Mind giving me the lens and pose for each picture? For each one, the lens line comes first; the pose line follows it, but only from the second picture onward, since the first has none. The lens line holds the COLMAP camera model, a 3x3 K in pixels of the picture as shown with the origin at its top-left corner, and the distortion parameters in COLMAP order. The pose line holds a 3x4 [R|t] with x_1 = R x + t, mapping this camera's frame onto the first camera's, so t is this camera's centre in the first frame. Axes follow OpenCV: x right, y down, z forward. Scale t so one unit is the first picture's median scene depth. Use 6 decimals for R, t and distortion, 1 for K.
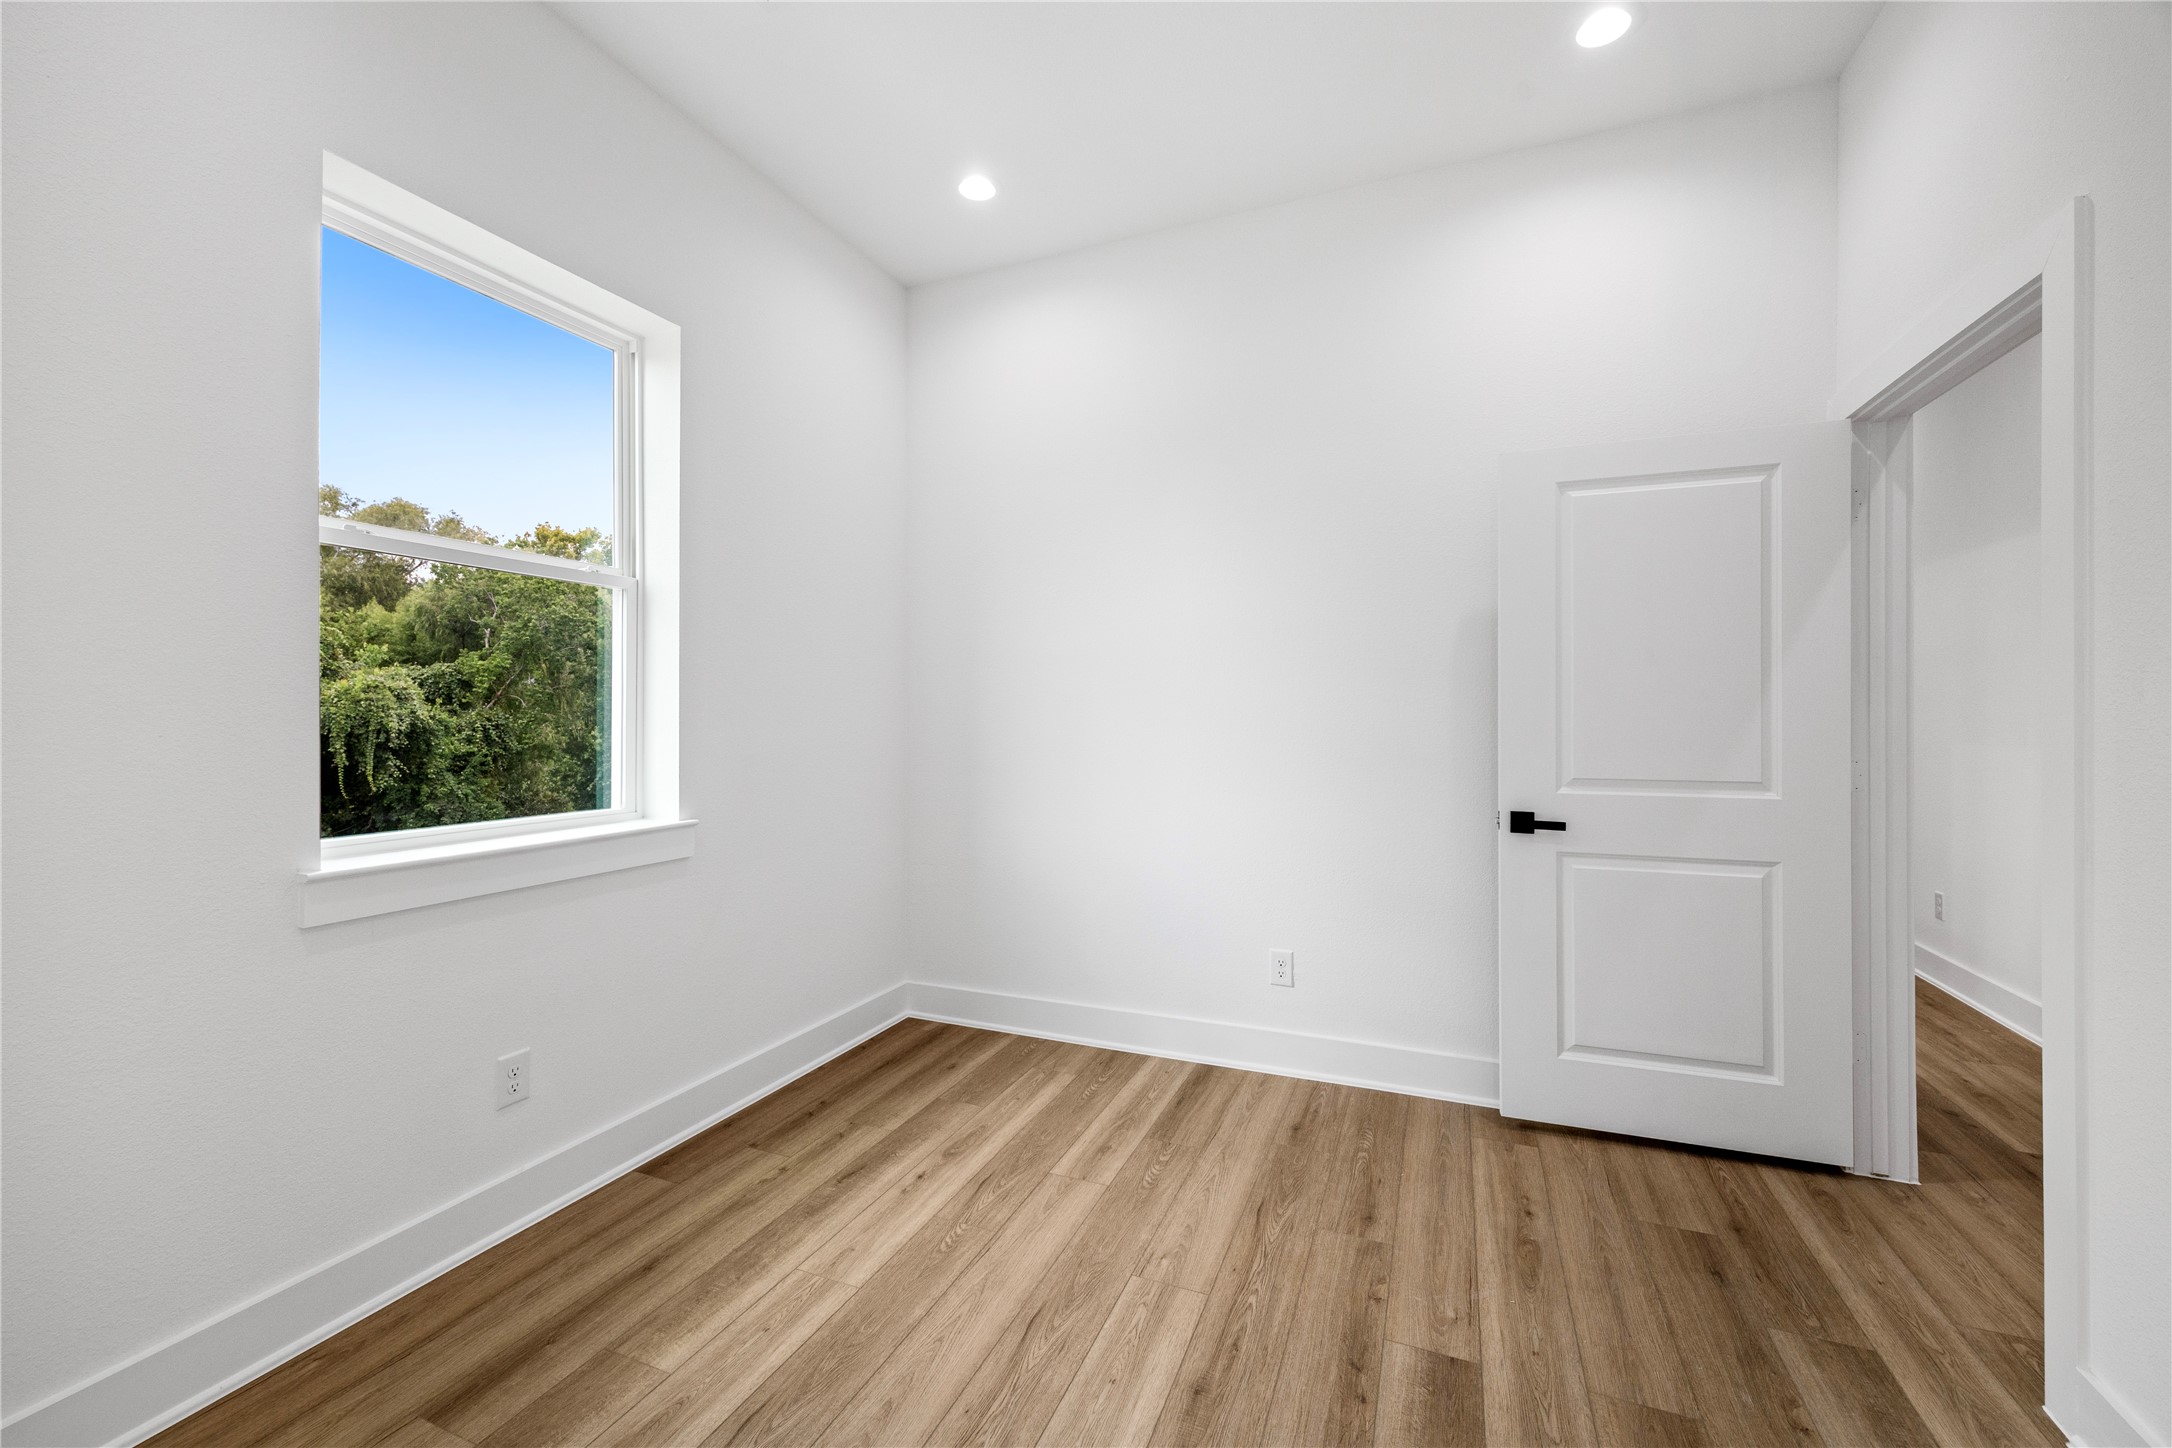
lens RADIAL K [[860.7, 0, 1096.7], [0, 860.7, 712.9], [0, 0, 1]] dist [0.003291, 0.000155]
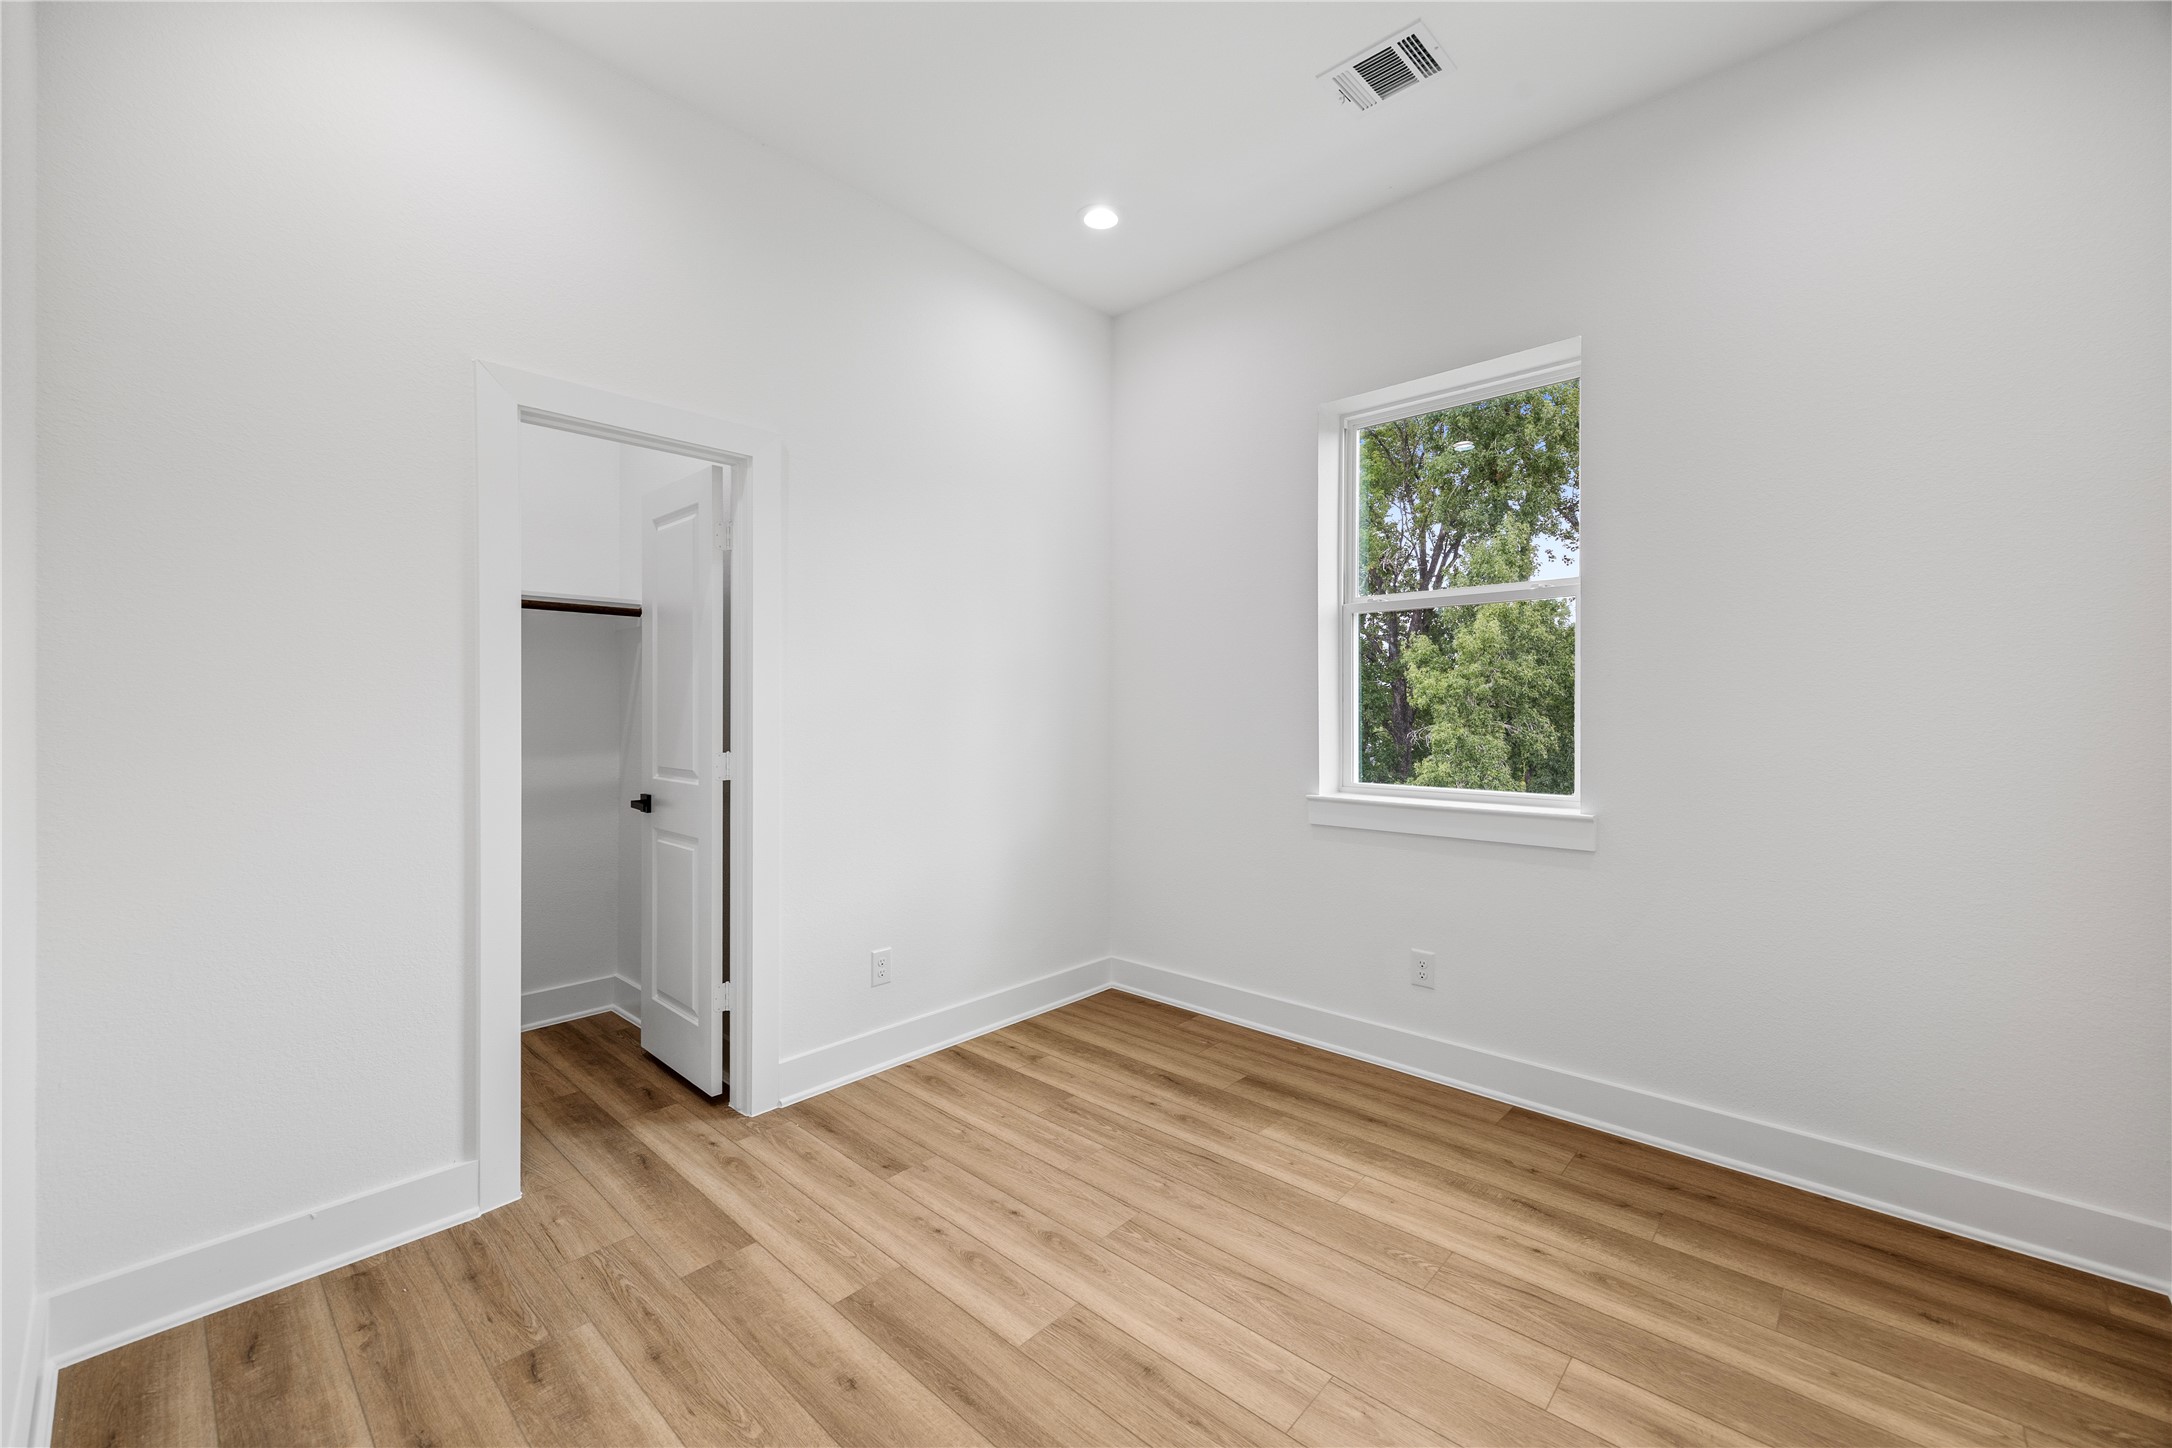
lens RADIAL K [[860.7, 0, 1078.5], [0, 860.7, 723.9], [0, 0, 1]] dist [0.003291, 0.000155]
pose [[-0.350916, 0.015989, -0.936271, 0.923902], [0.003511, 0.999870, 0.015759, 0.002518], [0.936401, 0.002243, -0.350926, 1.082883]]
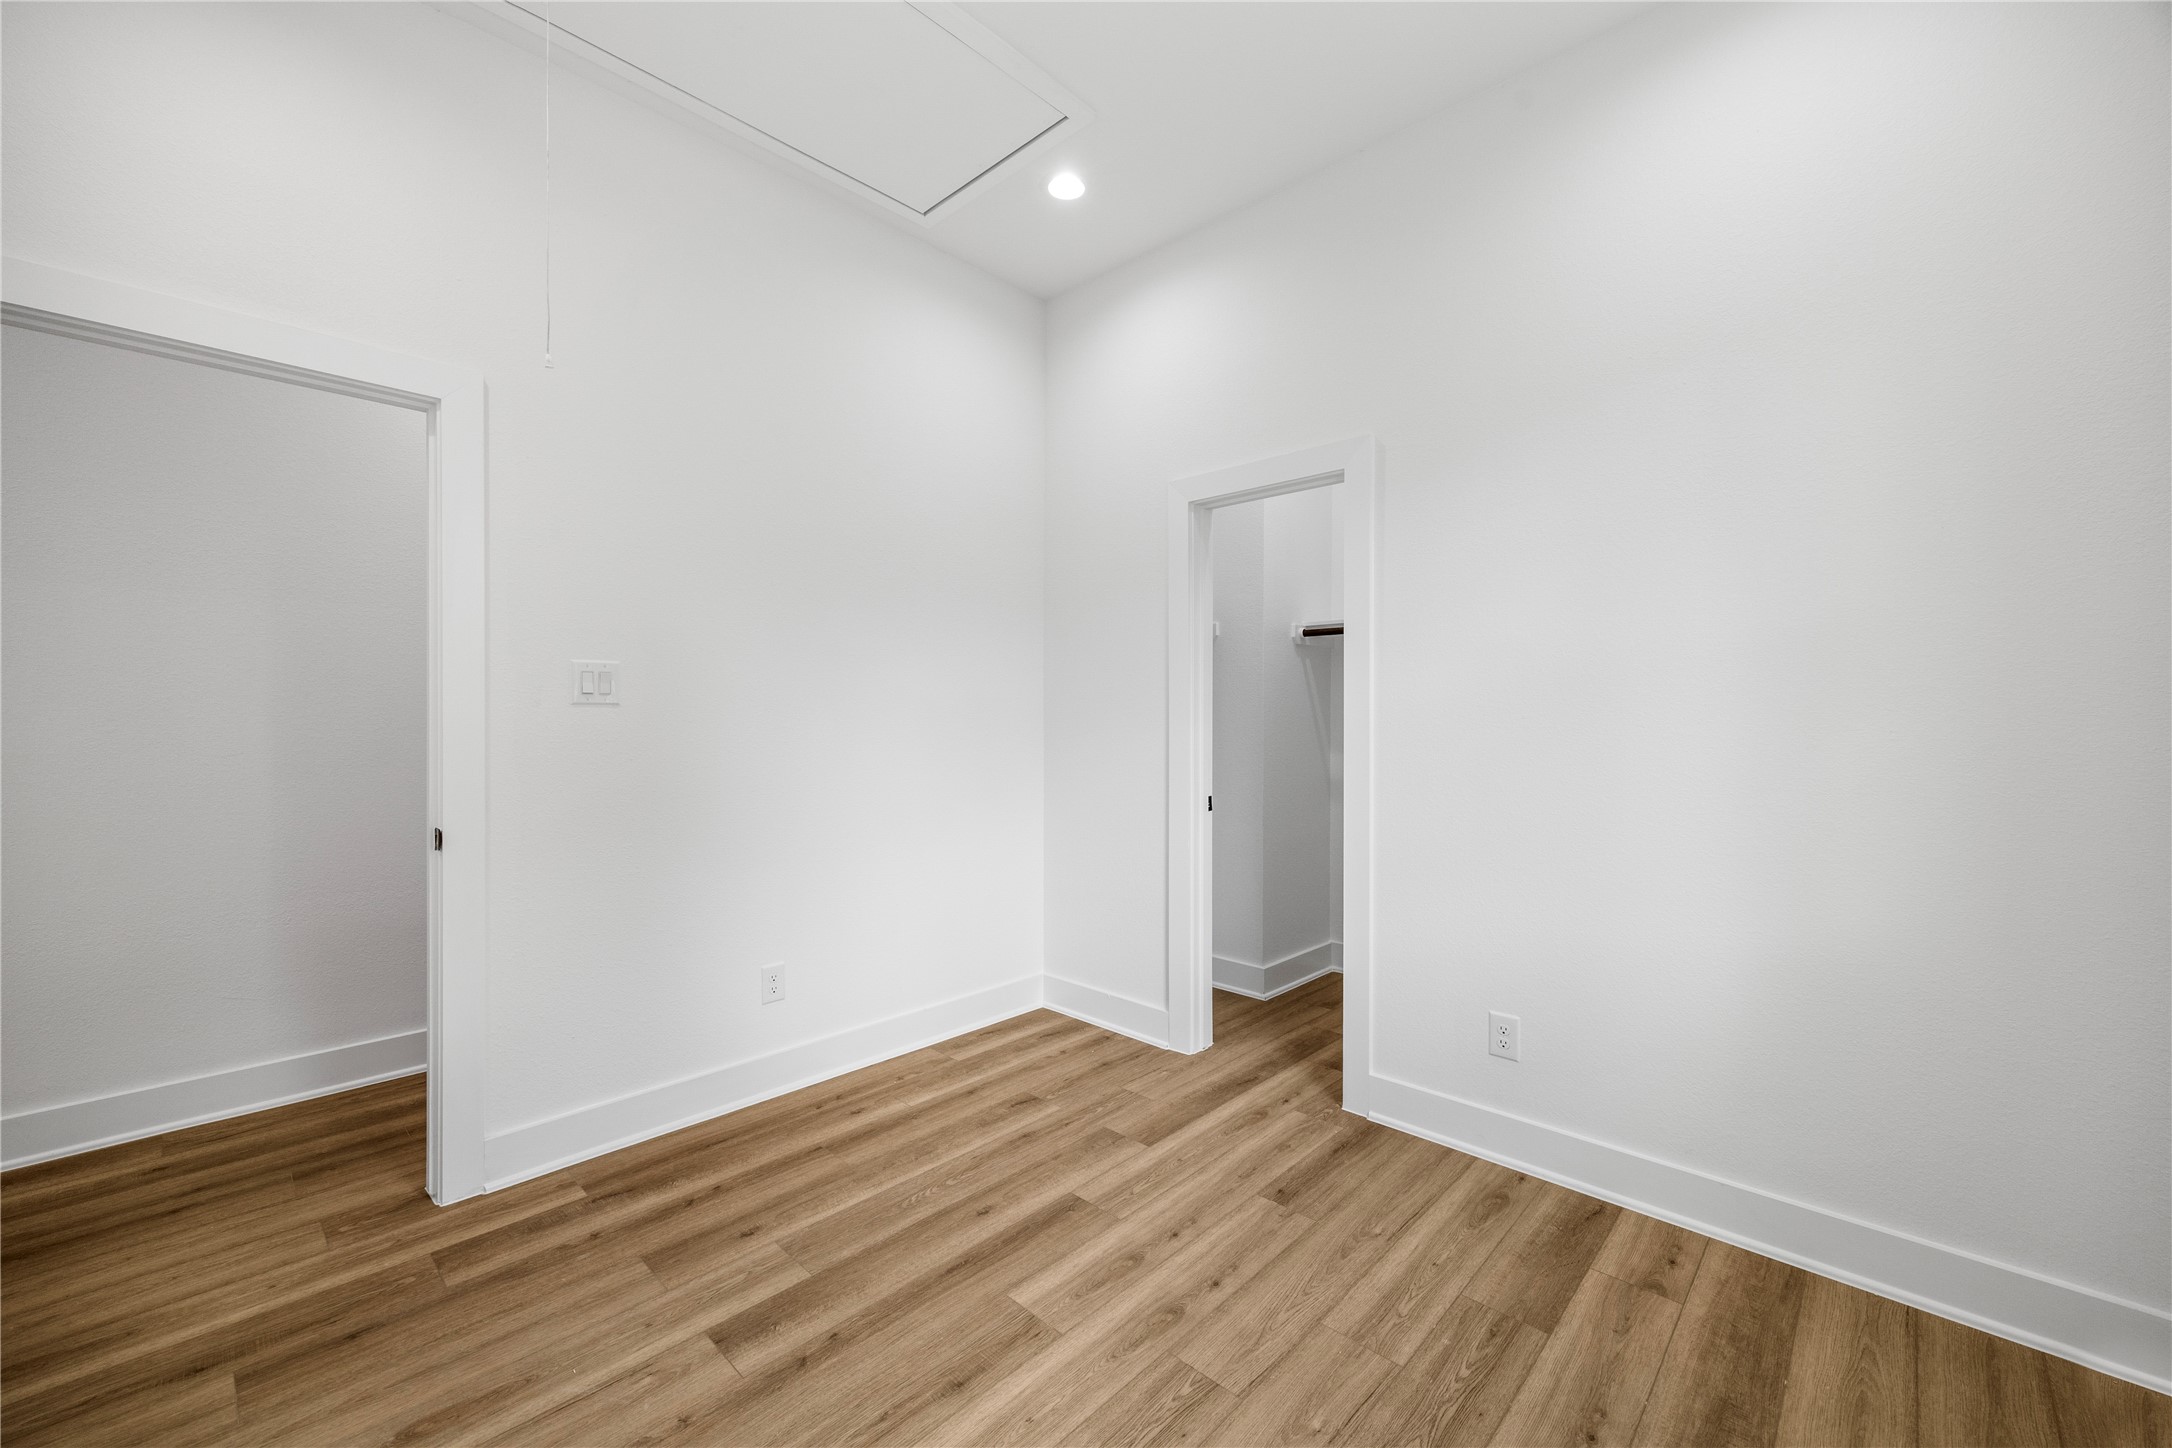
lens RADIAL K [[860.7, 0, 1106.6], [0, 860.7, 723.5], [0, 0, 1]] dist [0.003291, 0.000155]
pose [[-0.937463, -0.005571, 0.348040, -0.330981], [-0.002671, 0.999958, 0.008813, 0.002436], [-0.348074, 0.007332, -0.937438, 1.590311]]
